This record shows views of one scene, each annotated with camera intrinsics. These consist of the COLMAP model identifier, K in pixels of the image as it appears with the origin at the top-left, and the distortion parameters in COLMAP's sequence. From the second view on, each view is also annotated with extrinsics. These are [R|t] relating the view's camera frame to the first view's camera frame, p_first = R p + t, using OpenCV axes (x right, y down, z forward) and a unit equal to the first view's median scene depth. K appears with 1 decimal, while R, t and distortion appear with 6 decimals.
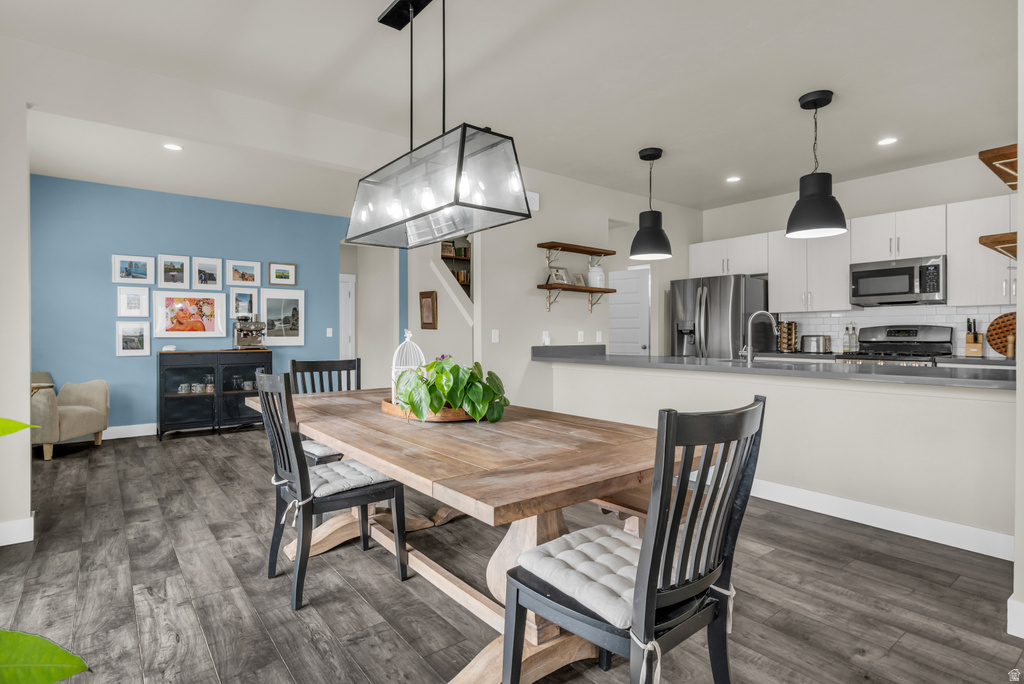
lens RADIAL K [[521.5, 0, 516.3], [0, 521.5, 332.8], [0, 0, 1]] dist [-0.002184, 0.000050]
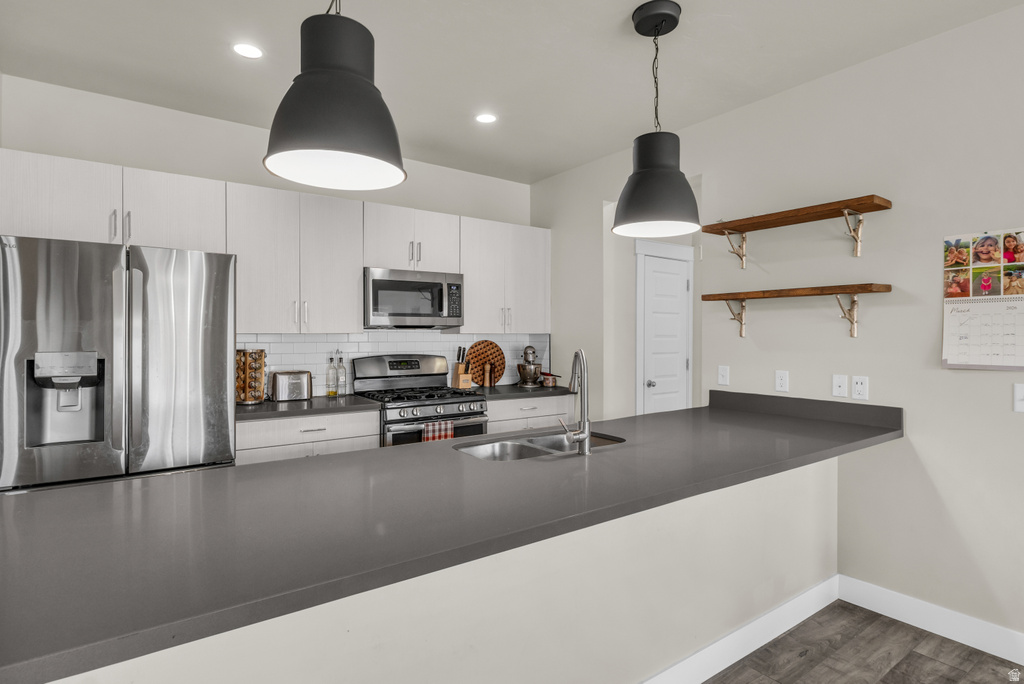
lens RADIAL K [[545.0, 0, 522.4], [0, 545.0, 336.8], [0, 0, 1]] dist [-0.000063, 0.000072]
pose [[0.039203, -0.001821, 0.999230, -0.060319], [-0.004395, 0.999988, 0.001995, -0.037581], [-0.999222, -0.004470, 0.039194, 0.674876]]
